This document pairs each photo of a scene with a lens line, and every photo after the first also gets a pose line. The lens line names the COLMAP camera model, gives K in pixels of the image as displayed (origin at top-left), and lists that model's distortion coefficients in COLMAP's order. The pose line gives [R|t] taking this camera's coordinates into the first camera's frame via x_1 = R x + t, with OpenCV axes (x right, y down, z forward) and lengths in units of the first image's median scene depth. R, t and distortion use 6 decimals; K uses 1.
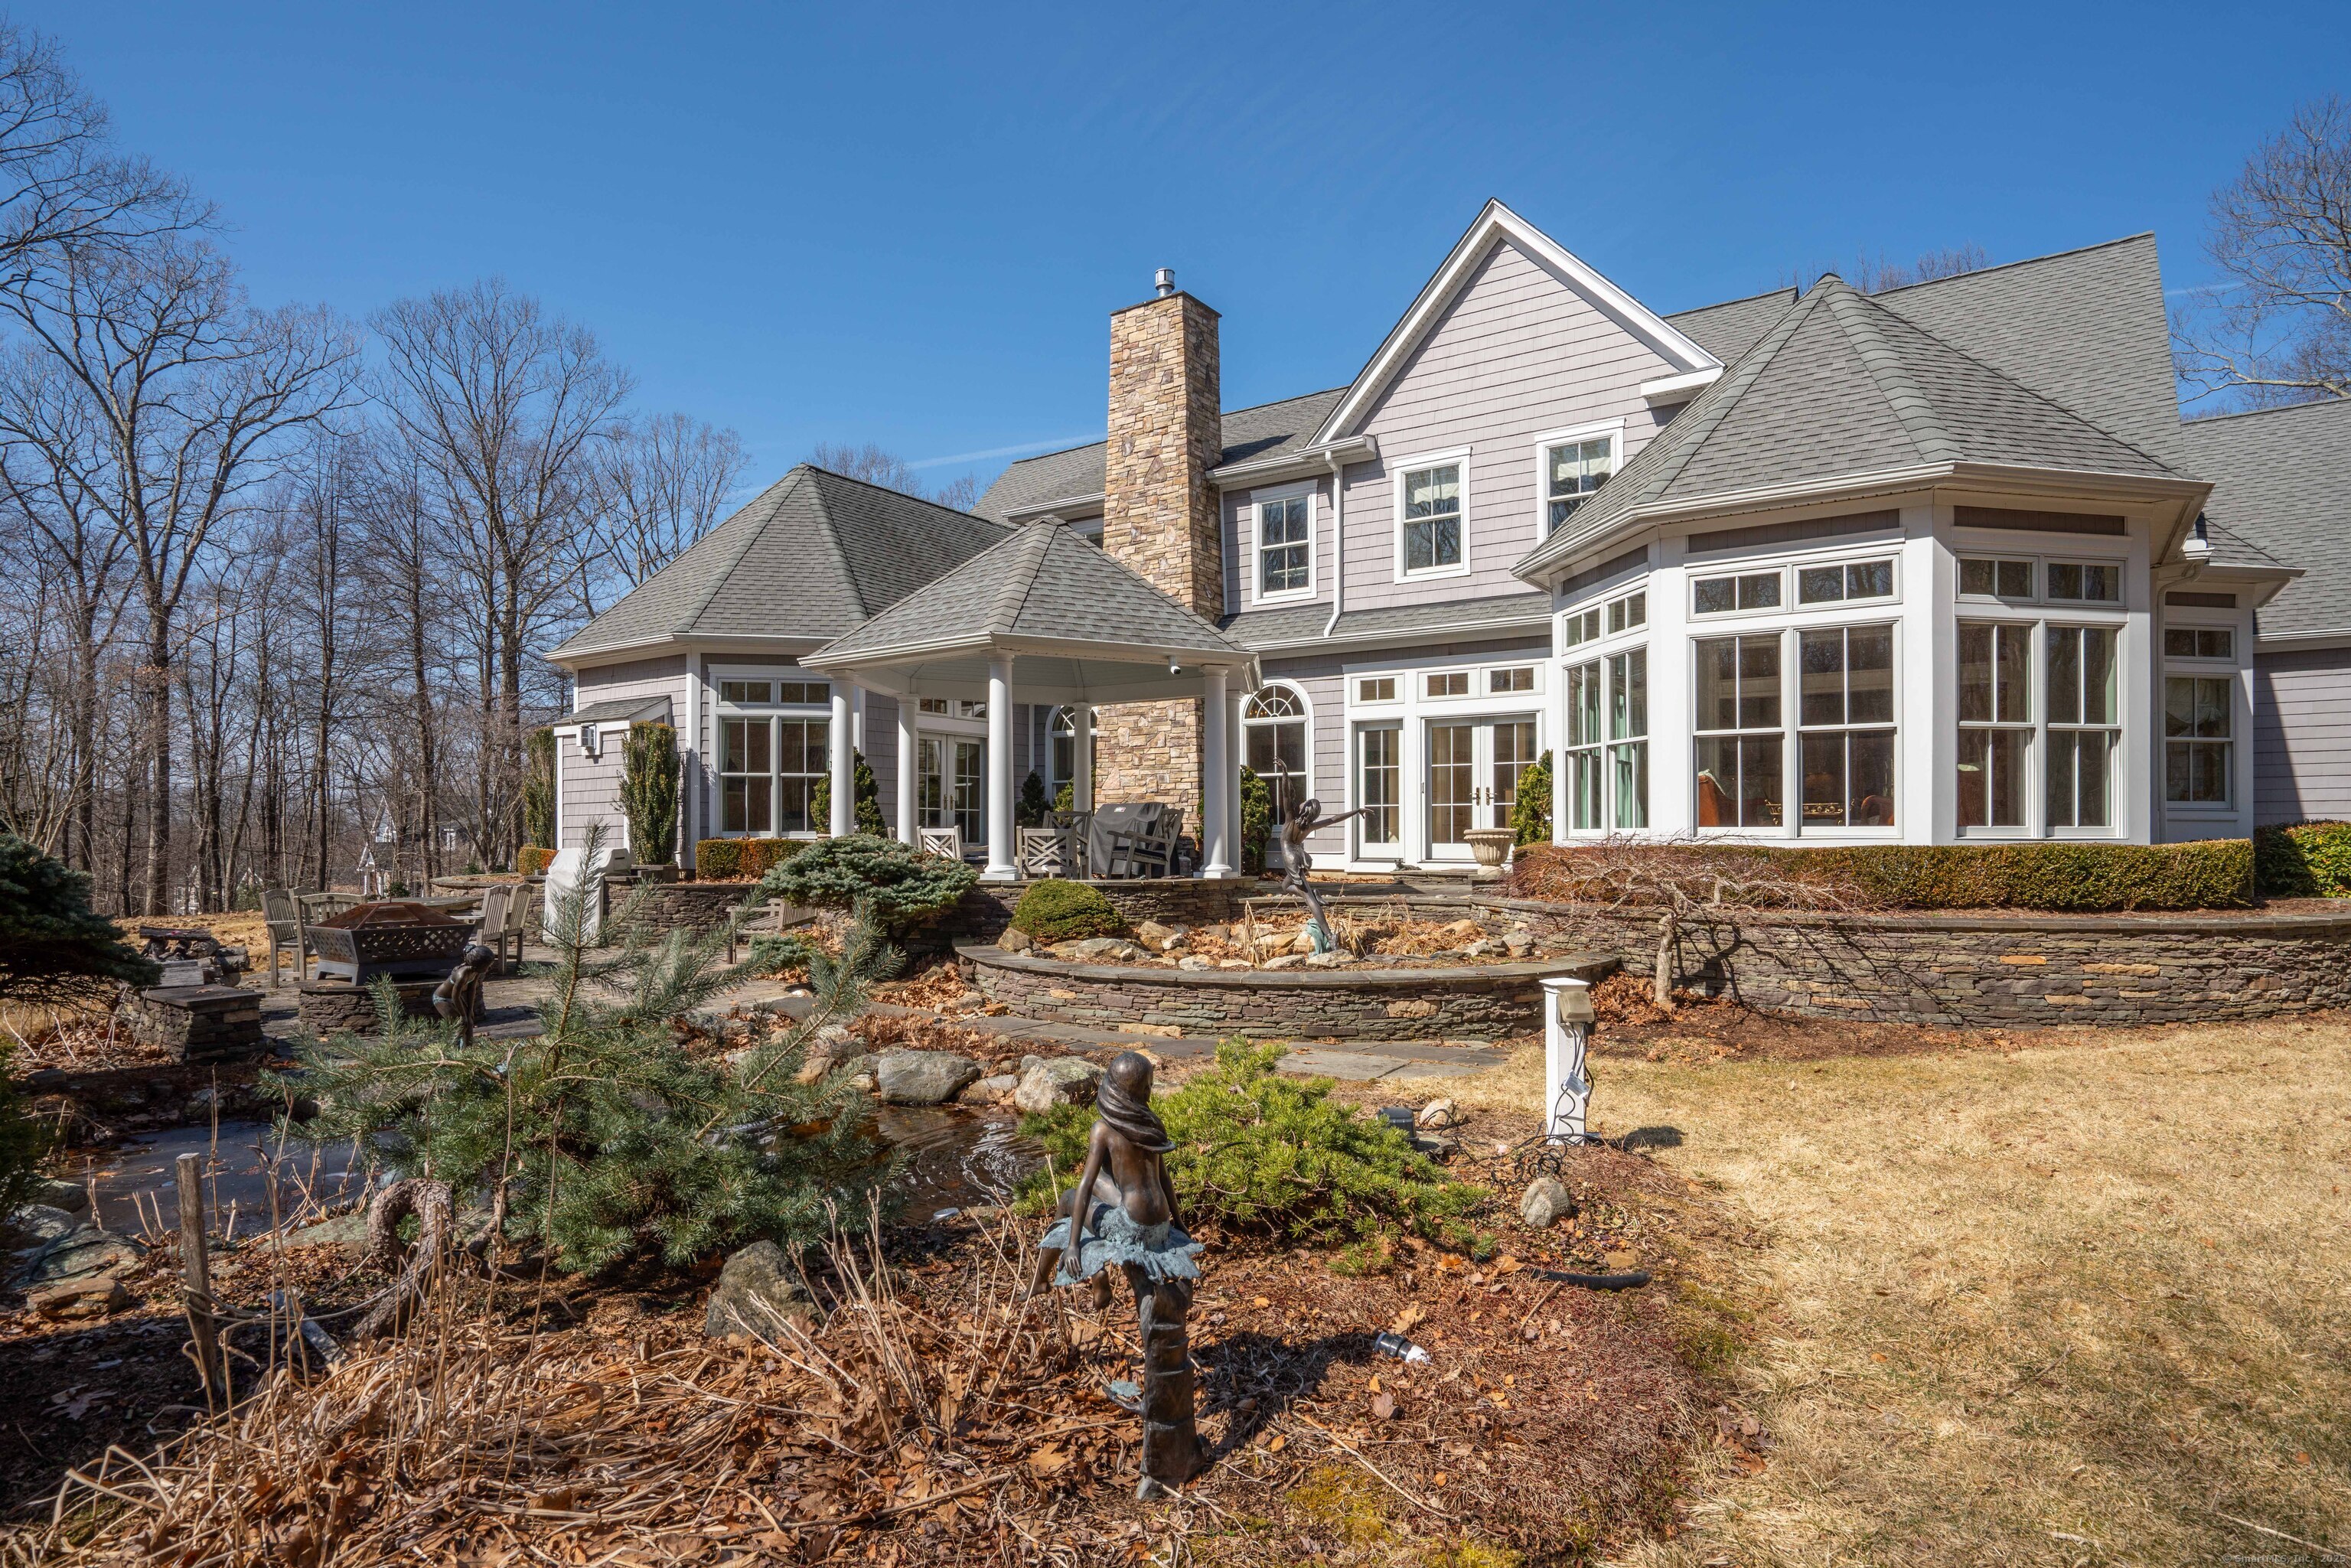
lens RADIAL K [[1198.6, 0, 1164.6], [0, 1198.6, 827.4], [0, 0, 1]] dist [-0.028367, 0.009640]
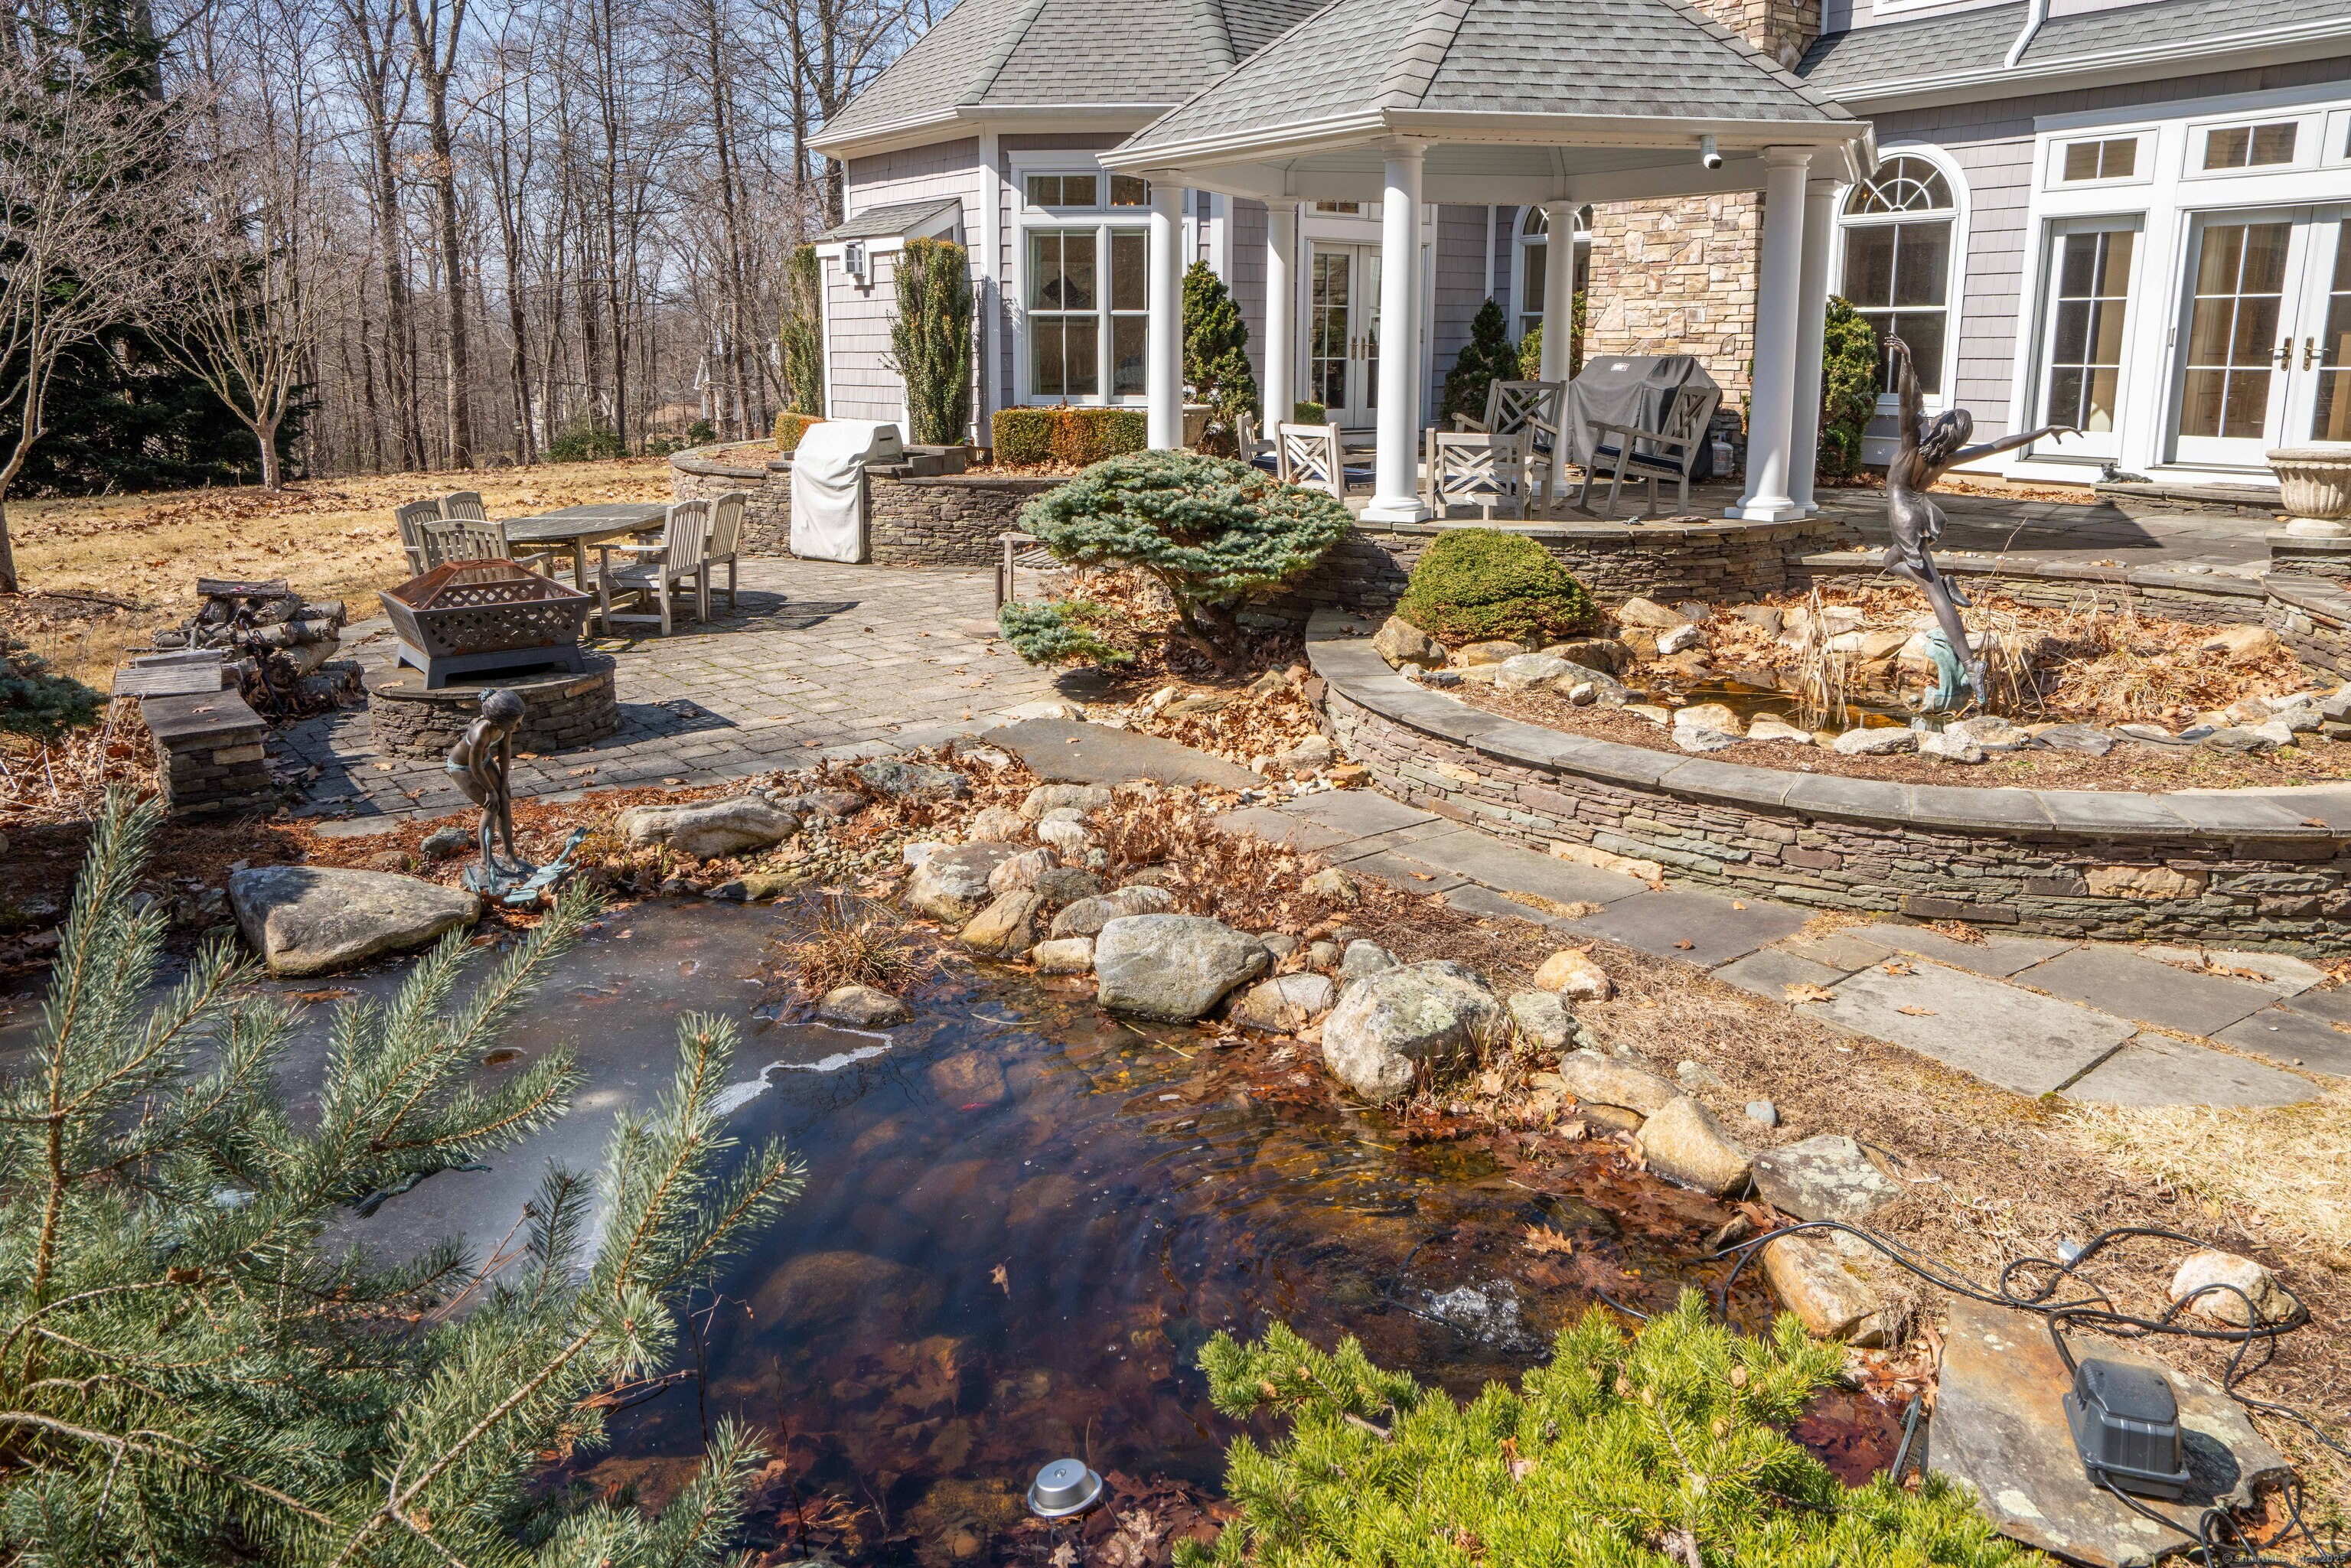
lens RADIAL K [[1643.8, 0, 1161.0], [0, 1643.8, 635.1], [0, 0, 1]] dist [-0.020878, 0.050885]
pose [[0.949636, 0.060672, -0.307425, 0.008773], [-0.006160, 0.984501, 0.175269, -0.029379], [0.313294, -0.164548, 0.935292, 0.101370]]
